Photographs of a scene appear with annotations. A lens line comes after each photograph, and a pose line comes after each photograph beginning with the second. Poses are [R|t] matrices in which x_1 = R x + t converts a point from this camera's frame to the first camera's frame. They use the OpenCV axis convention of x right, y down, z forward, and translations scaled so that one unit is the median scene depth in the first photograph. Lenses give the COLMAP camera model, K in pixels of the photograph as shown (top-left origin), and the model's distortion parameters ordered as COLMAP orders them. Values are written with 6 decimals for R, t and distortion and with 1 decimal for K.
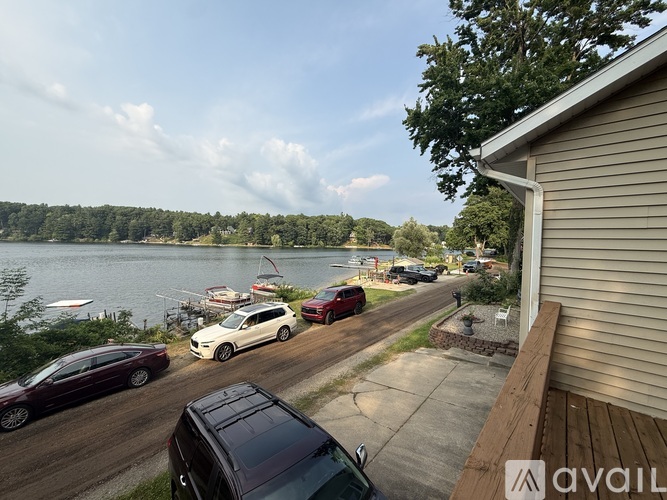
lens RADIAL K [[272.2, 0, 336.0], [0, 272.2, 246.8], [0, 0, 1]] dist [0.007021, -0.002246]
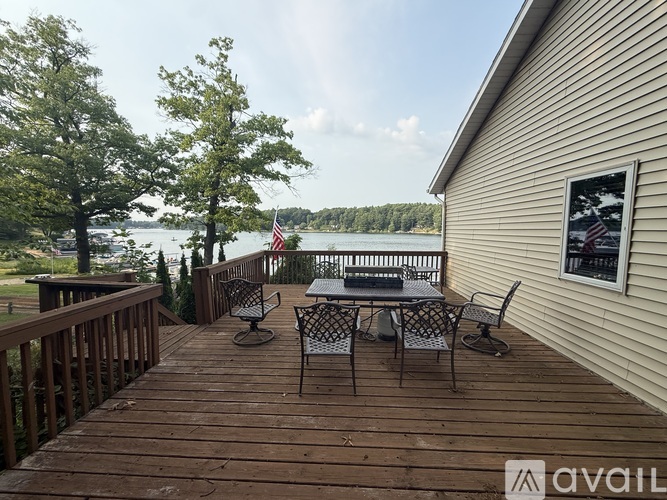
lens RADIAL K [[272.2, 0, 336.0], [0, 272.2, 249.4], [0, 0, 1]] dist [0.007021, -0.002246]
pose [[0.631288, 0.039984, -0.774517, 0.271103], [-0.003581, 0.998810, 0.048644, 0.011469], [0.775540, -0.027935, 0.630680, -0.167984]]
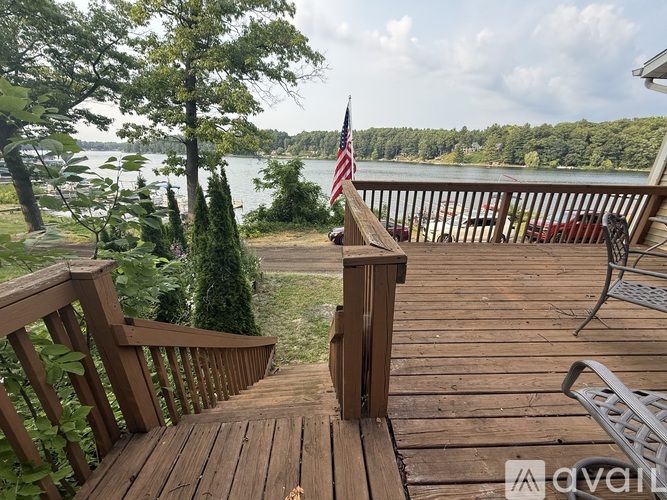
lens RADIAL K [[272.2, 0, 337.2], [0, 272.2, 250.2], [0, 0, 1]] dist [0.007021, -0.002246]
pose [[0.688857, 0.231928, -0.686793, 0.077207], [-0.019499, 0.953021, 0.302275, 0.018473], [0.724635, -0.194833, 0.661018, -0.158119]]
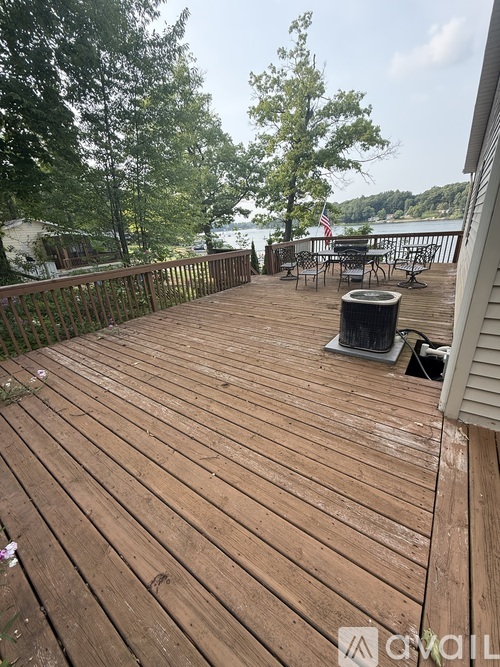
lens RADIAL K [[272.2, 0, 249.7], [0, 272.2, 334.0], [0, 0, 1]] dist [0.007021, -0.002246]
pose [[0.094419, 0.333399, -0.938046, 0.470516], [0.050780, 0.939416, 0.338998, 0.020802], [0.994237, -0.079642, 0.071769, -0.184839]]
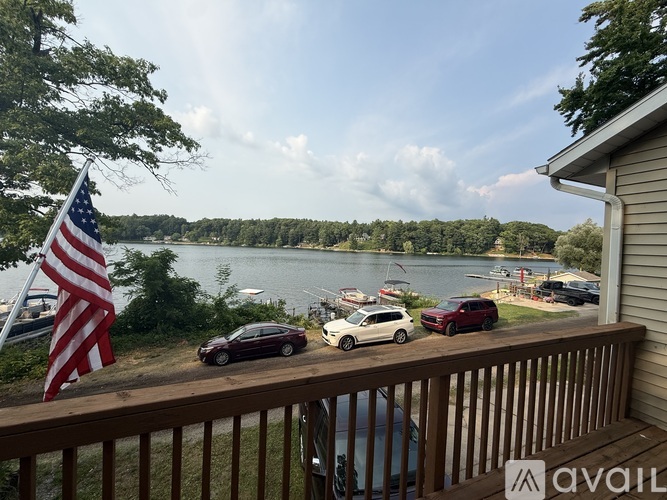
lens RADIAL K [[272.2, 0, 335.6], [0, 272.2, 247.7], [0, 0, 1]] dist [0.007021, -0.002246]
pose [[0.888018, 0.012514, -0.459638, 0.025190], [-0.021848, 0.999649, -0.014992, -0.001575], [0.459289, 0.023355, 0.887980, -0.023110]]
